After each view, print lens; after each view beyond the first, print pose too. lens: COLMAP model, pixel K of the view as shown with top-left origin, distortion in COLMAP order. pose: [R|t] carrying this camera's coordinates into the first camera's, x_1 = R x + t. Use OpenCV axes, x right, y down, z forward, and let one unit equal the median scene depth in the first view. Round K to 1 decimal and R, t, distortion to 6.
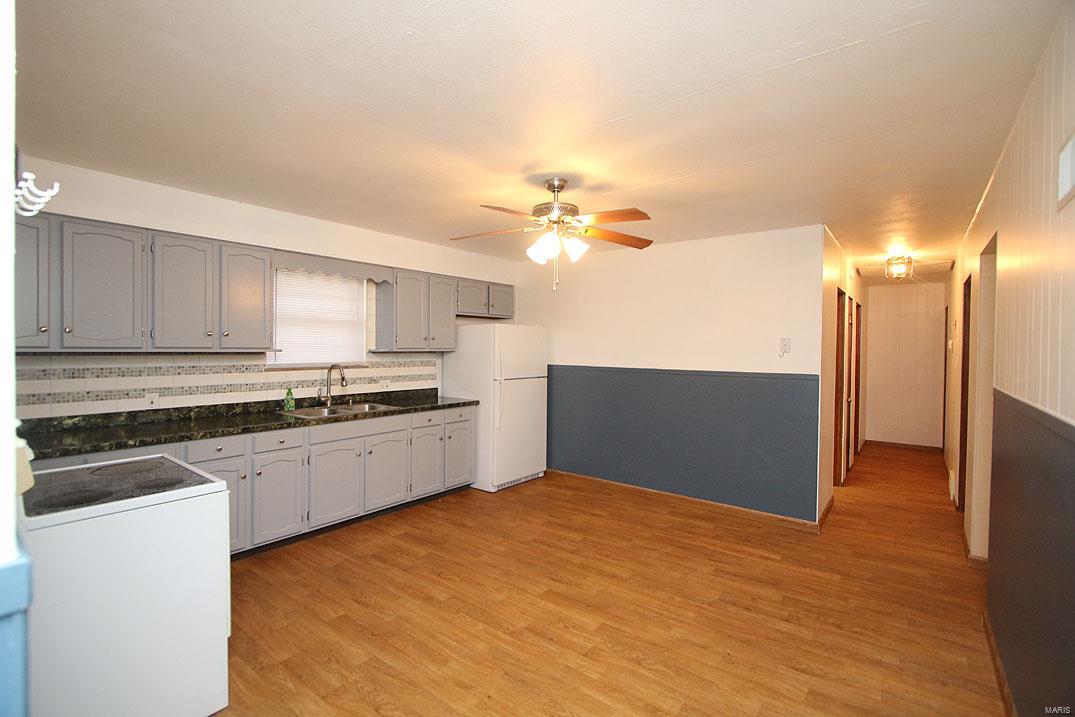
lens RADIAL K [[499.0, 0, 532.9], [0, 499.0, 353.7], [0, 0, 1]] dist [-0.012468, 0.000320]
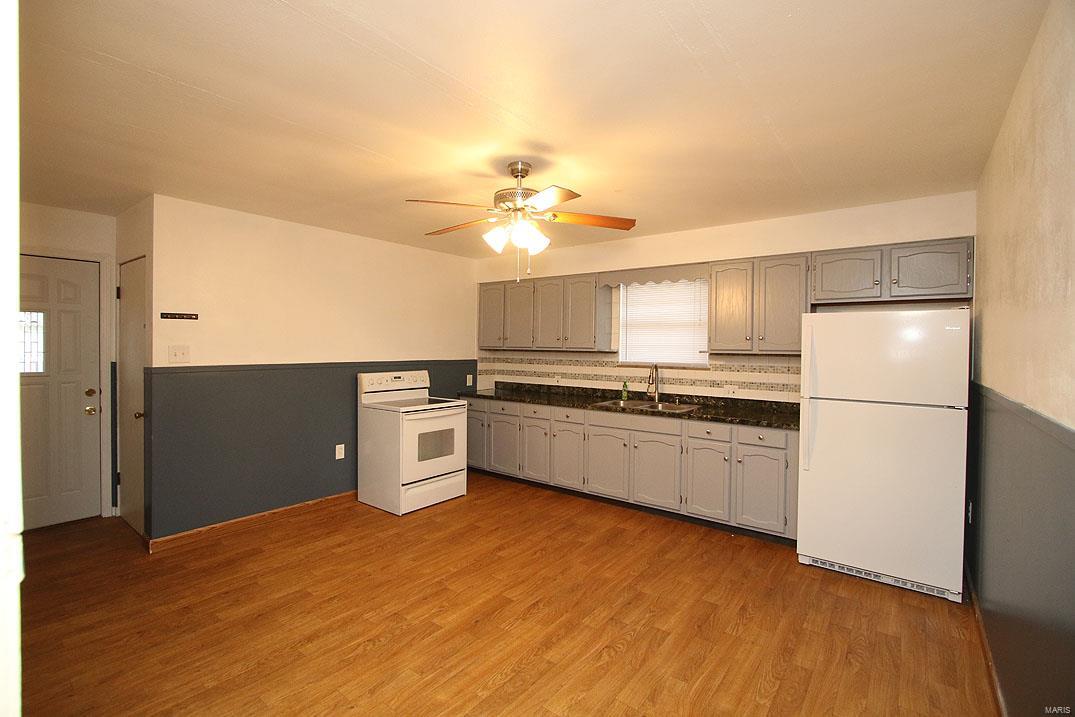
lens RADIAL K [[499.0, 0, 531.5], [0, 499.0, 354.6], [0, 0, 1]] dist [-0.012468, 0.000320]
pose [[-0.019650, 0.008225, -0.999773, 0.749607], [-0.025348, 0.999641, 0.008722, -0.001967], [0.999486, 0.025514, -0.019434, 0.801991]]
